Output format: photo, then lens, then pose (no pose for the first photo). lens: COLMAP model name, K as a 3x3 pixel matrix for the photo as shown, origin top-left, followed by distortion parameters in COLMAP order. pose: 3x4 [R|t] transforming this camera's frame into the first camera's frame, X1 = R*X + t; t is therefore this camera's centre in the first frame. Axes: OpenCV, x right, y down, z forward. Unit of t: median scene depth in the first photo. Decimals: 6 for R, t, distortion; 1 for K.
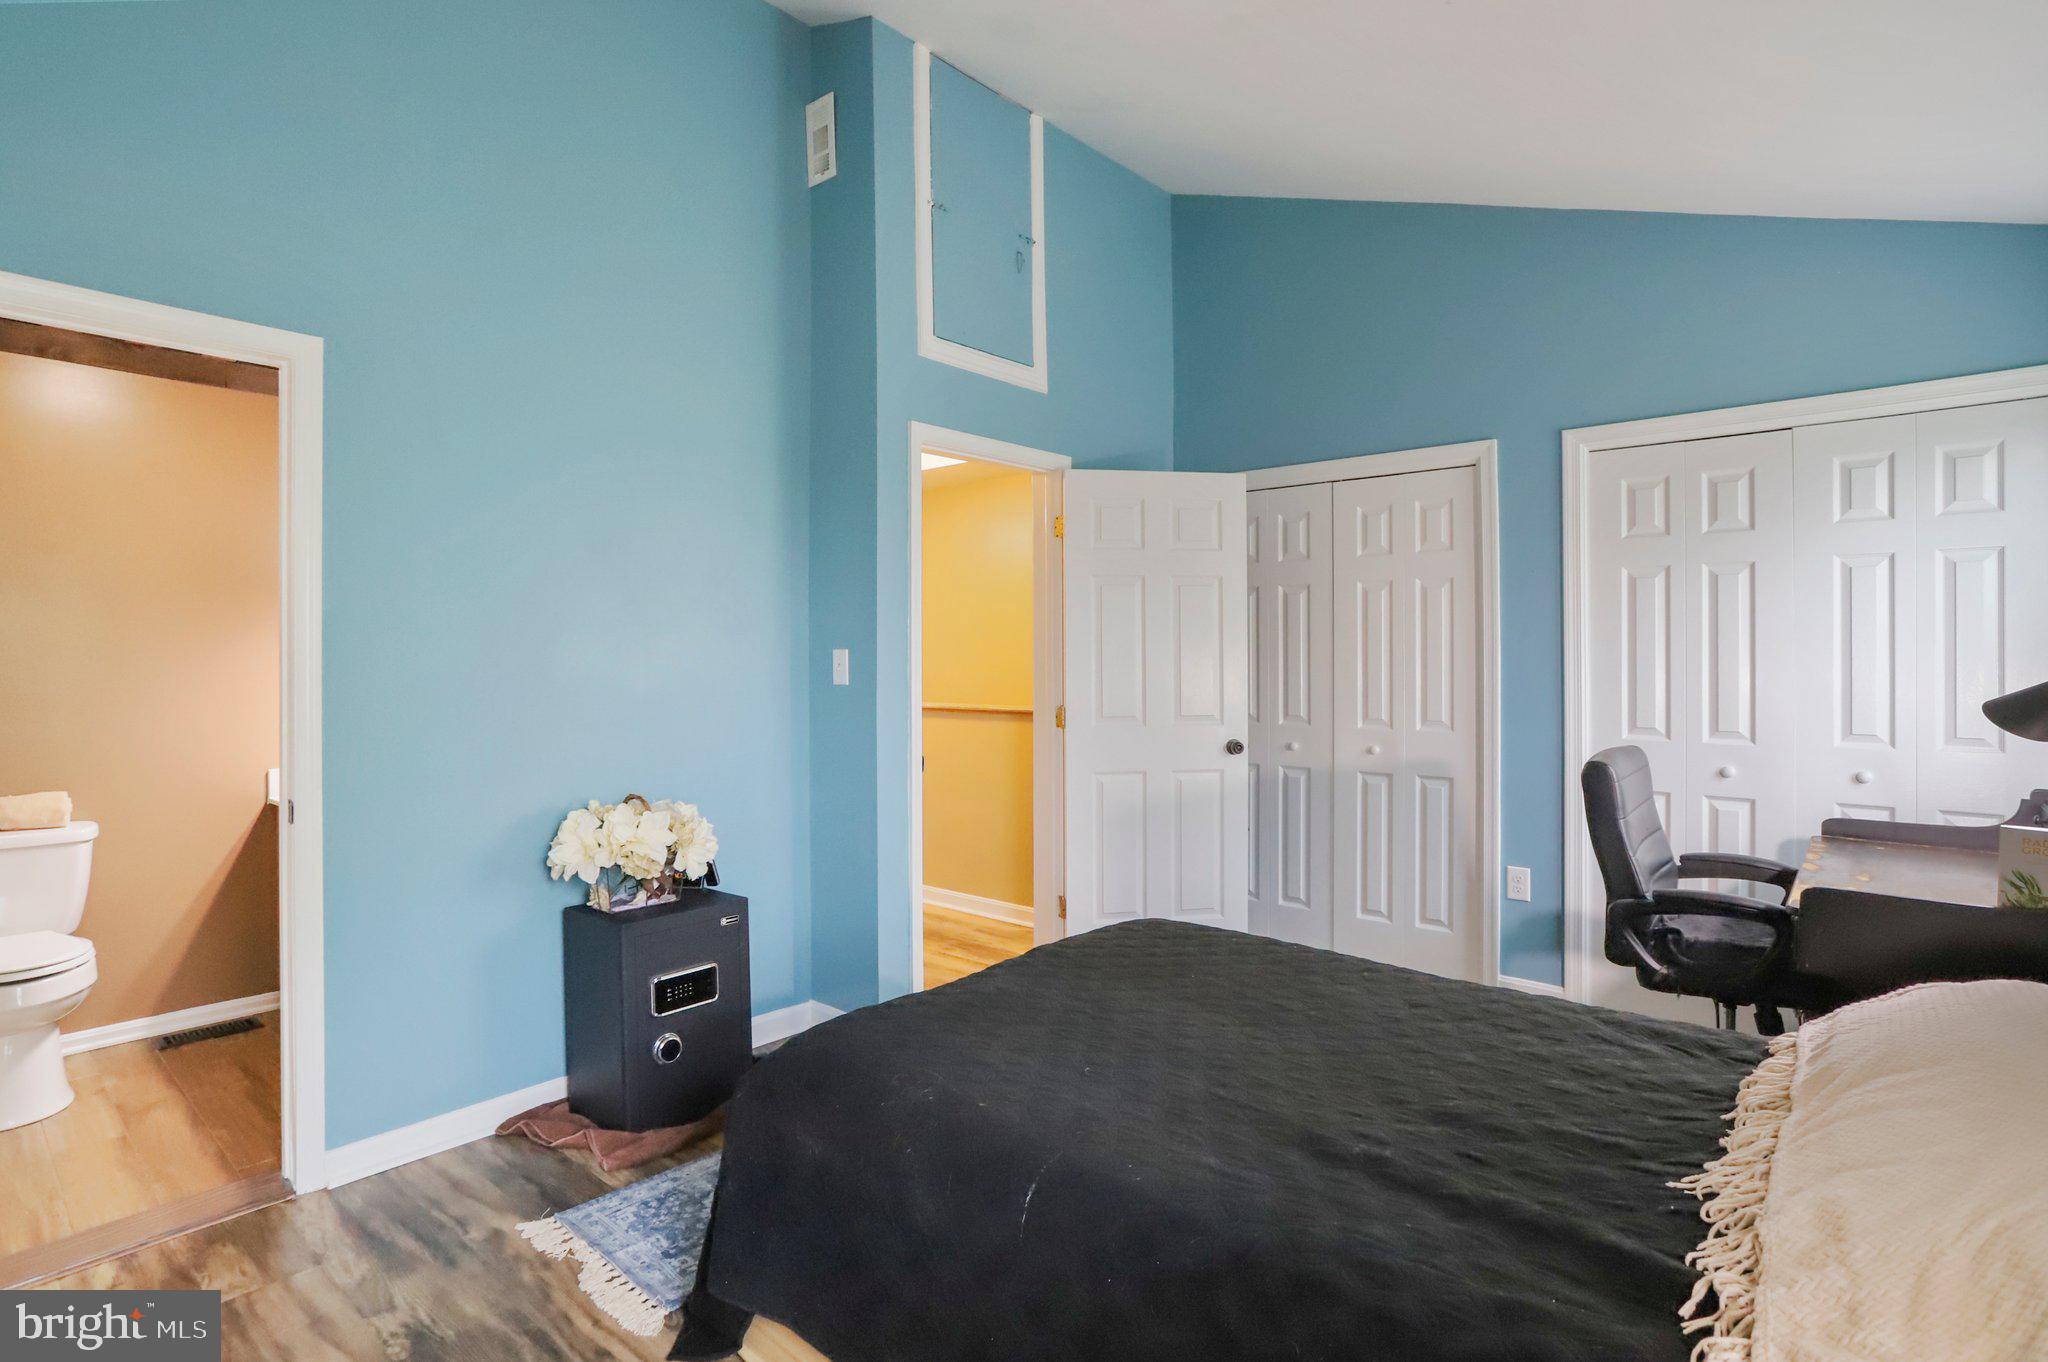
lens RADIAL K [[1001.5, 0, 1008.3], [0, 1001.5, 665.4], [0, 0, 1]] dist [0.014051, 0.003750]
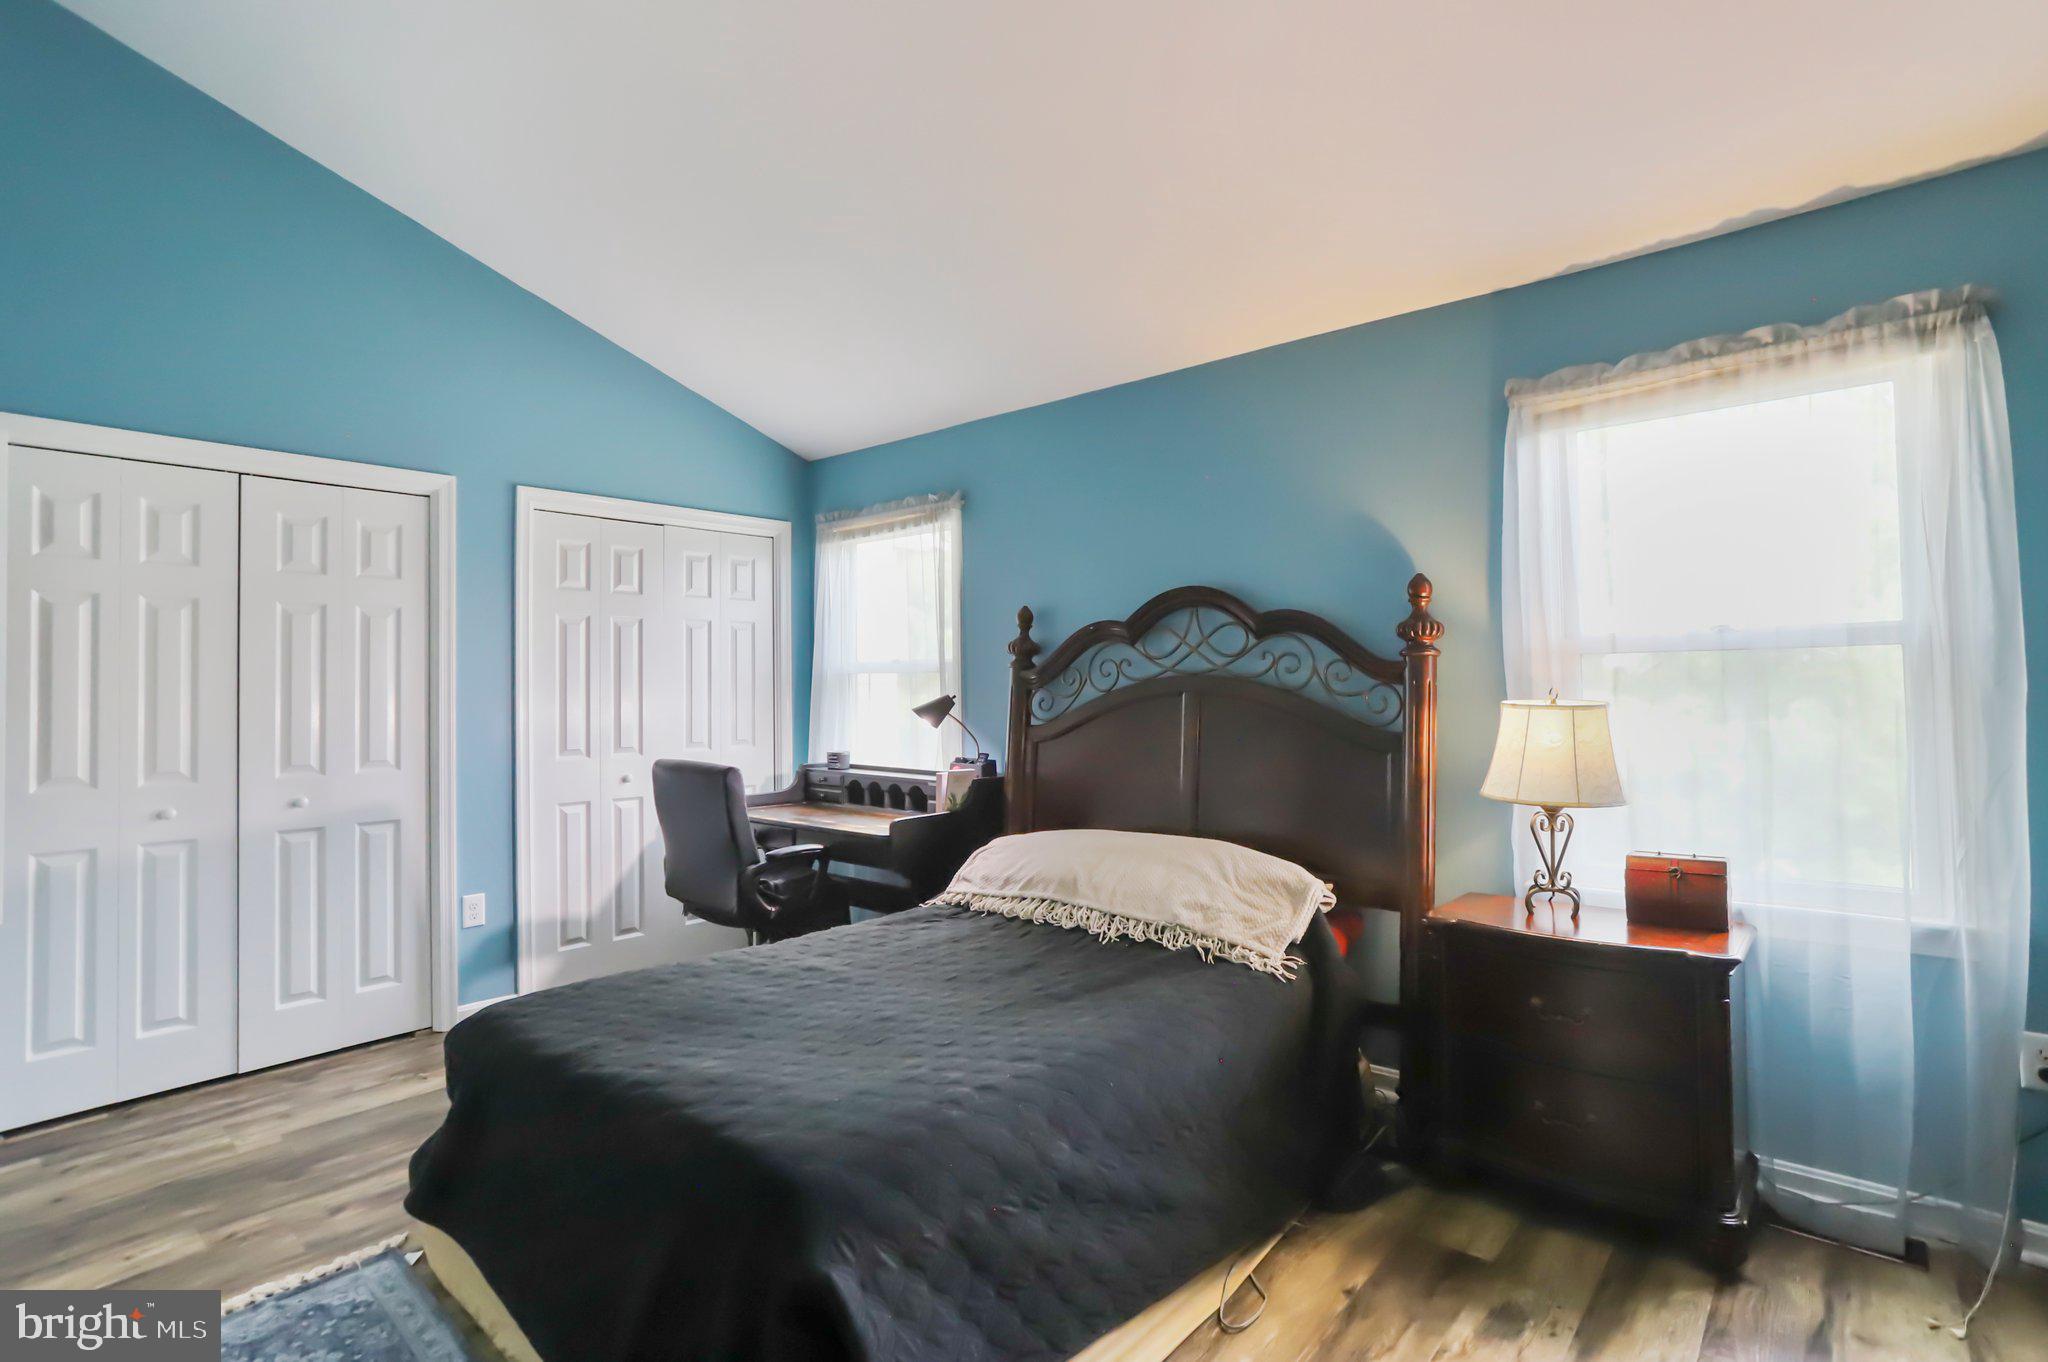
lens RADIAL K [[1001.5, 0, 1011.5], [0, 1001.5, 673.2], [0, 0, 1]] dist [0.014051, 0.003750]
pose [[0.055107, 0.014295, 0.998378, -0.491920], [0.017113, 0.999737, -0.015259, -0.001236], [-0.998334, 0.017926, 0.054848, 0.383480]]
